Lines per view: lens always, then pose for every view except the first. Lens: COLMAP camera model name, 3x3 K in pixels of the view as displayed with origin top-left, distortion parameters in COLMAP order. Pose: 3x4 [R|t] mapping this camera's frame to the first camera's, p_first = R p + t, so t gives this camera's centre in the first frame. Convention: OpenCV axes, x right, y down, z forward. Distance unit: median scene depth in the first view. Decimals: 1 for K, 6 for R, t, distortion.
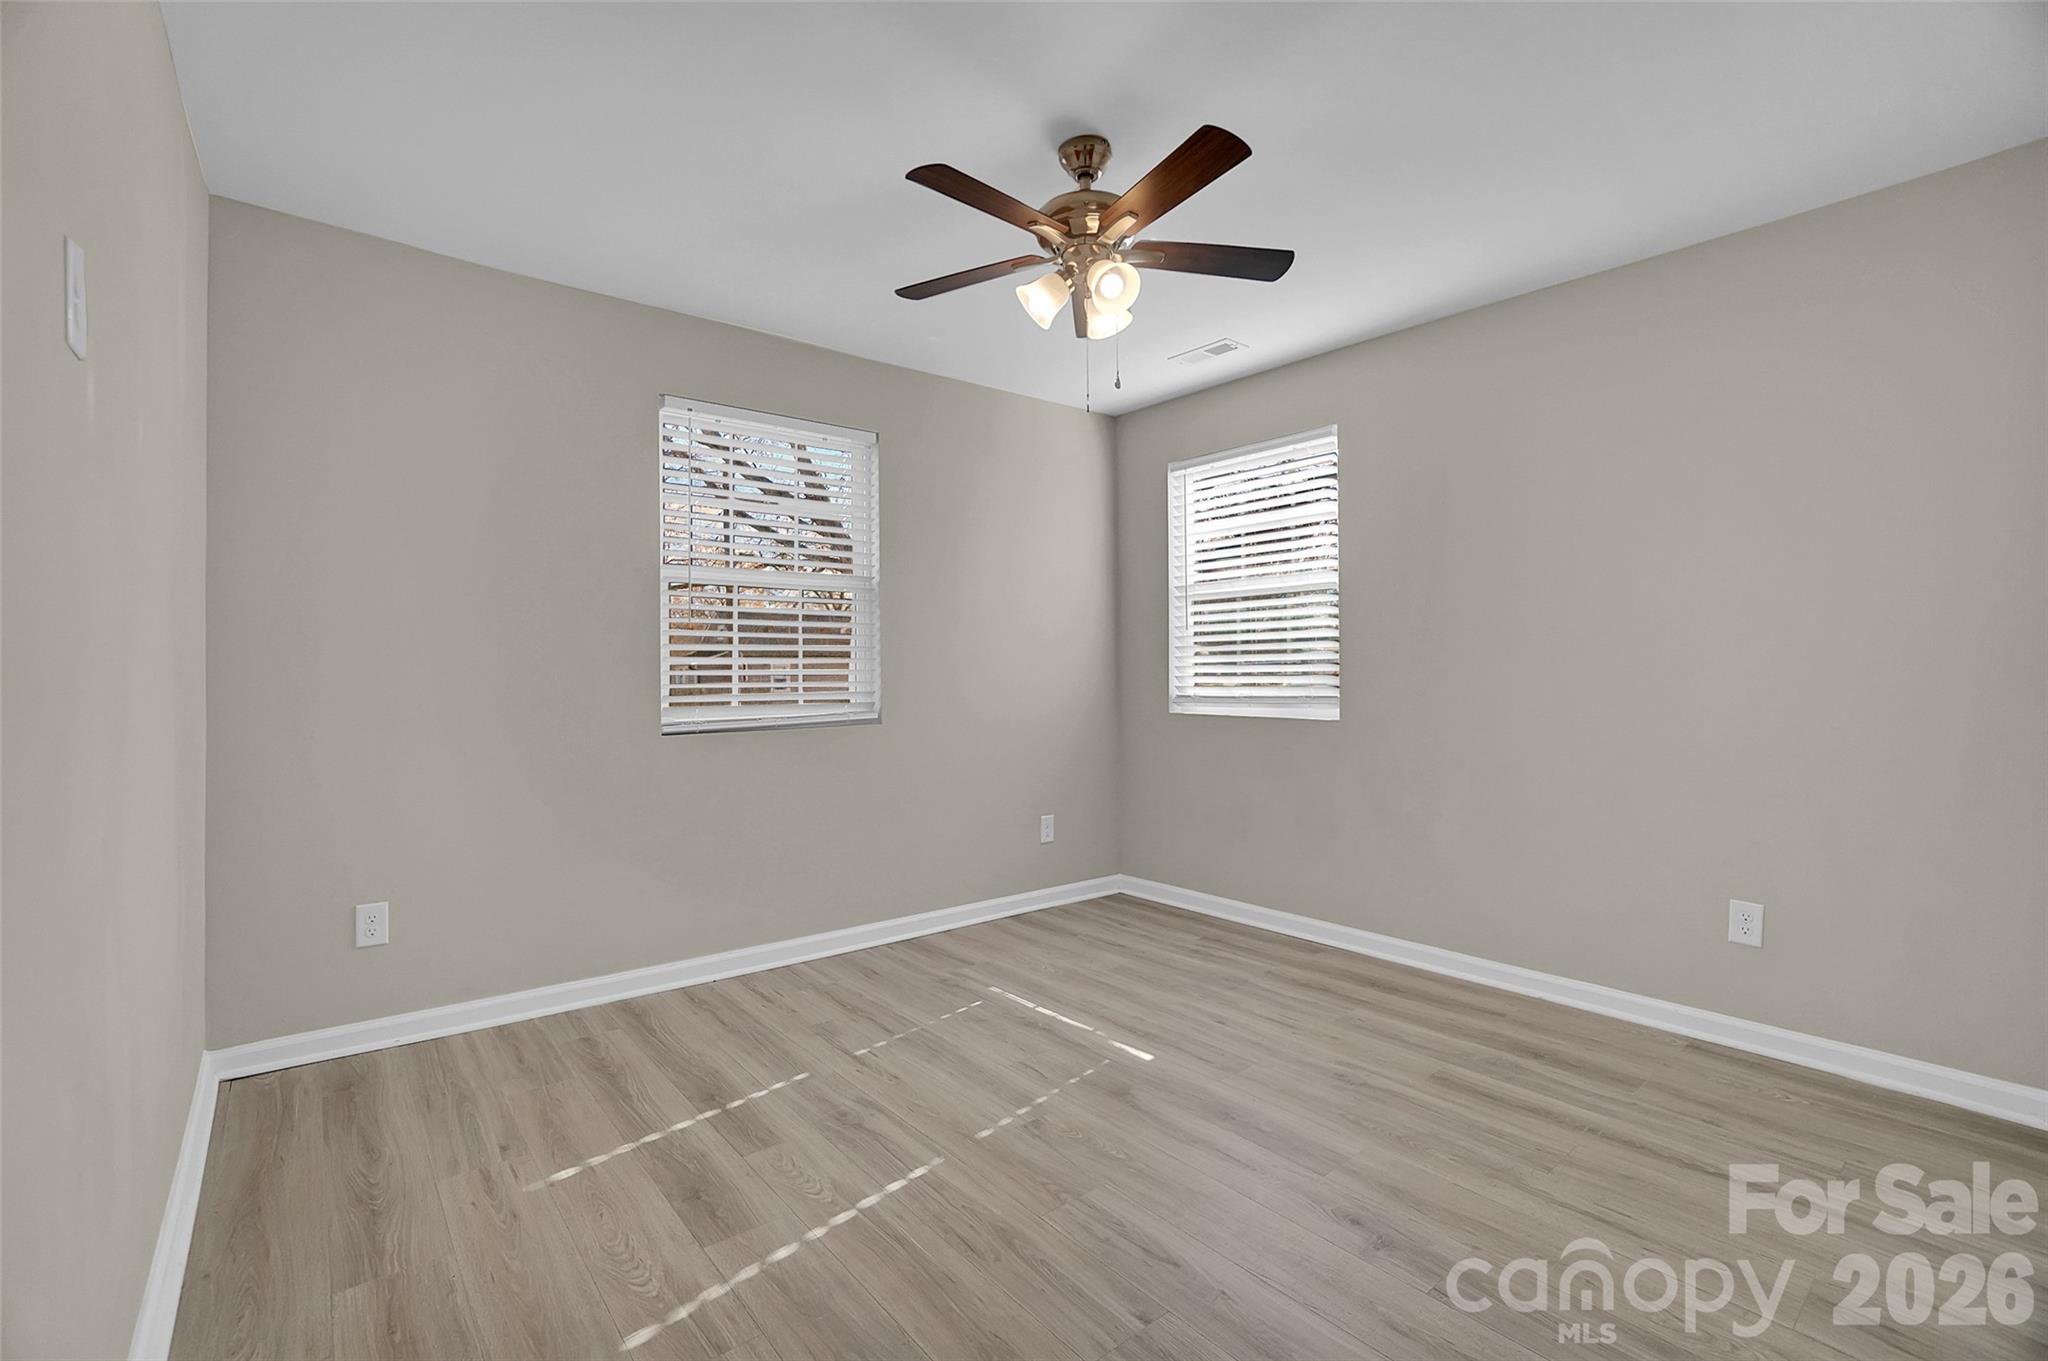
lens RADIAL K [[908.1, 0, 1018.2], [0, 908.1, 668.2], [0, 0, 1]] dist [-0.065312, 0.024265]
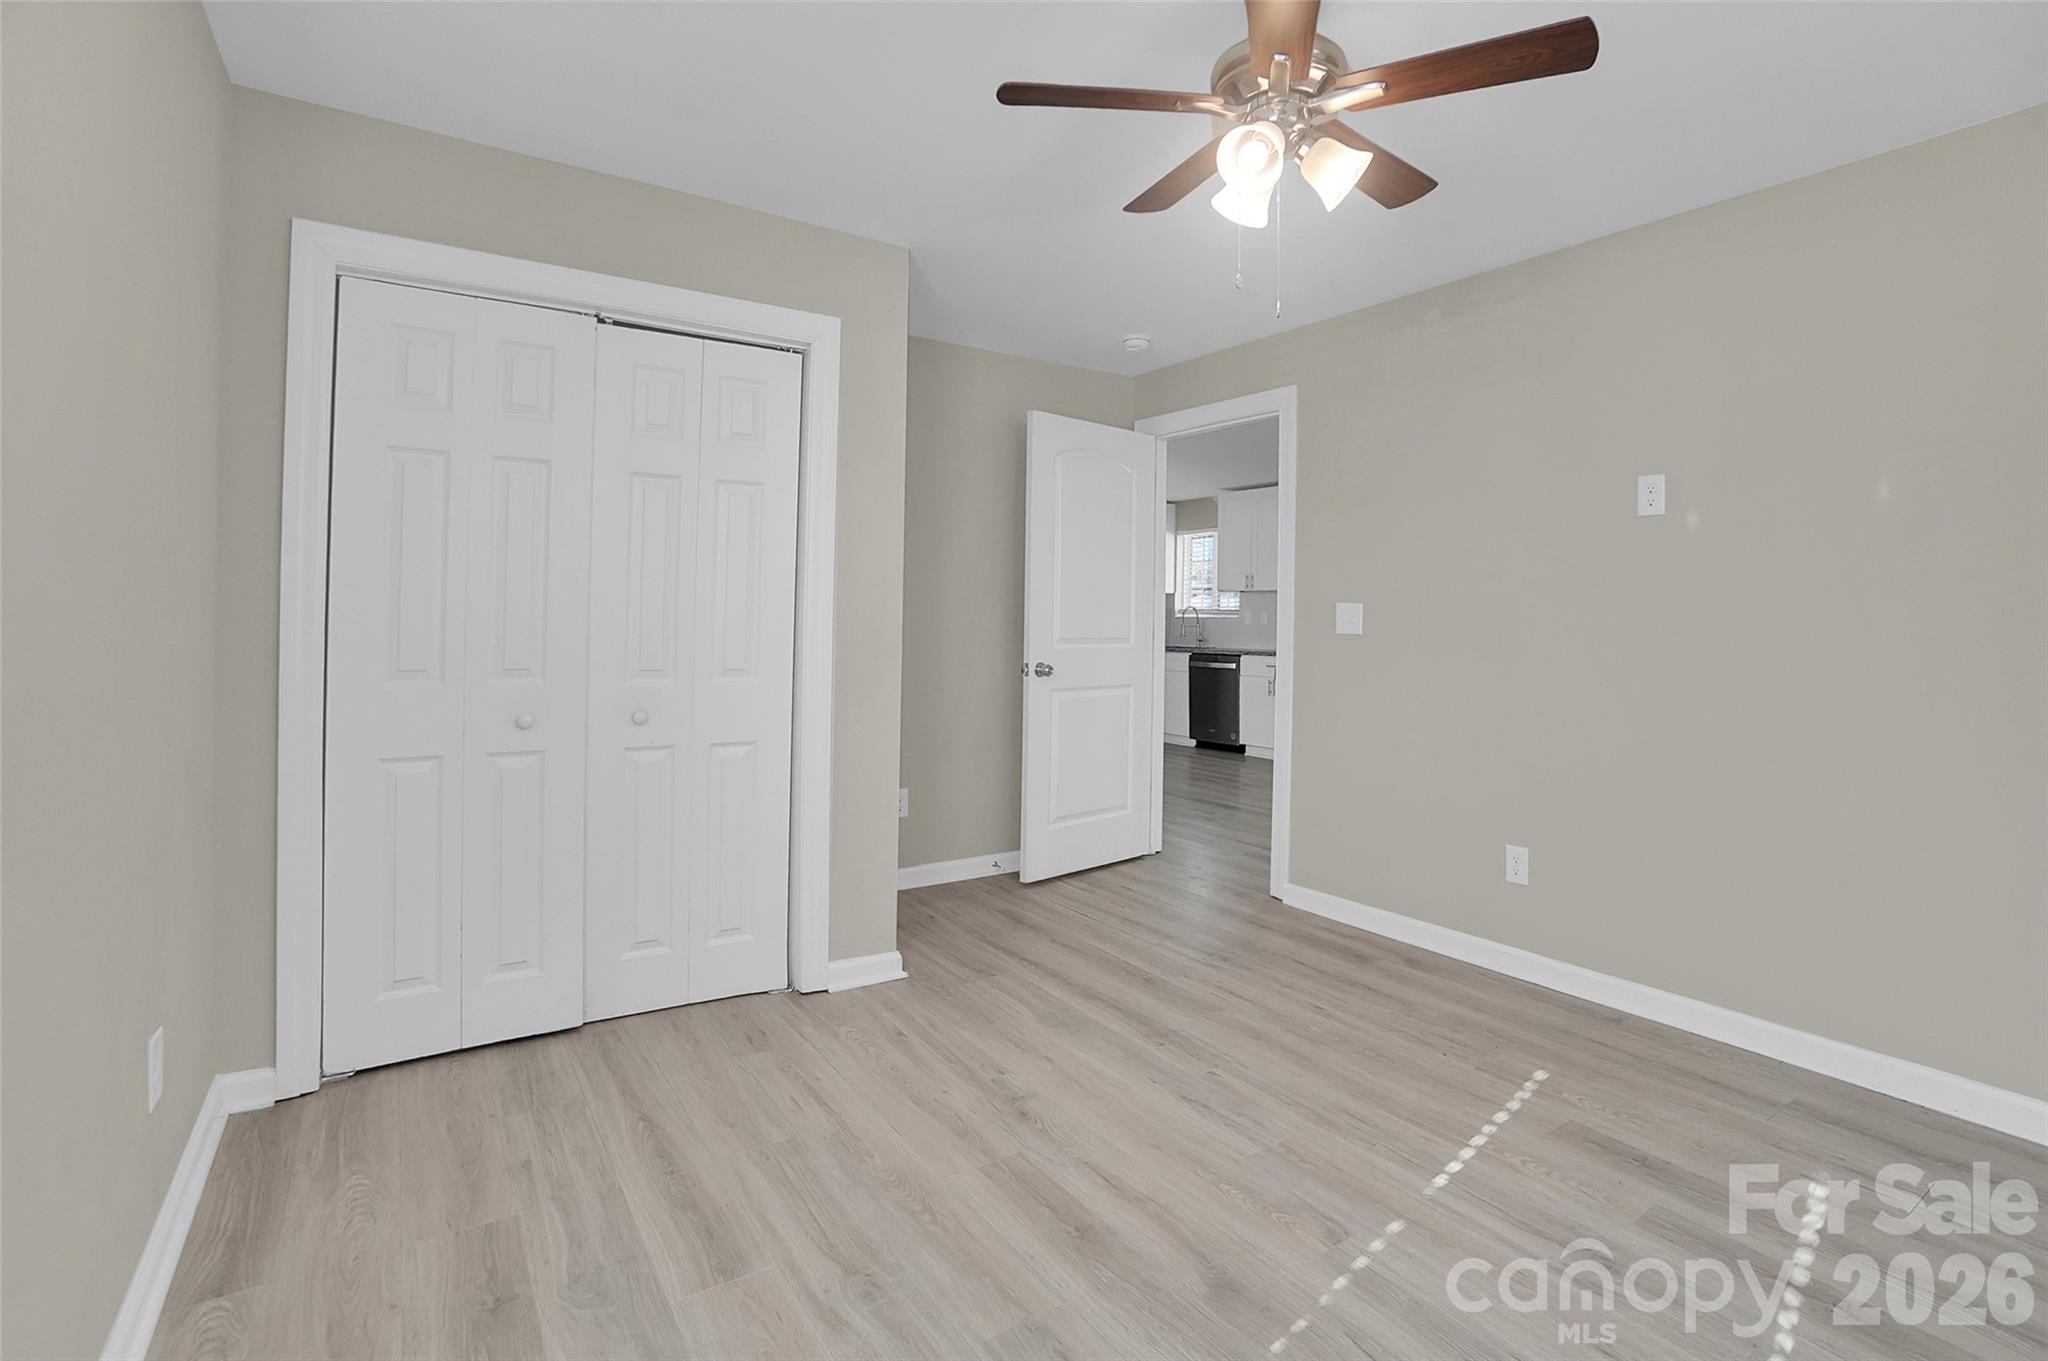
lens RADIAL K [[908.1, 0, 1018.2], [0, 908.1, 668.2], [0, 0, 1]] dist [-0.065312, 0.024265]
pose [[-0.992277, -0.018226, 0.122697, 0.219768], [-0.010148, 0.997759, 0.066143, -0.037664], [-0.123628, 0.064387, -0.990238, 1.854284]]
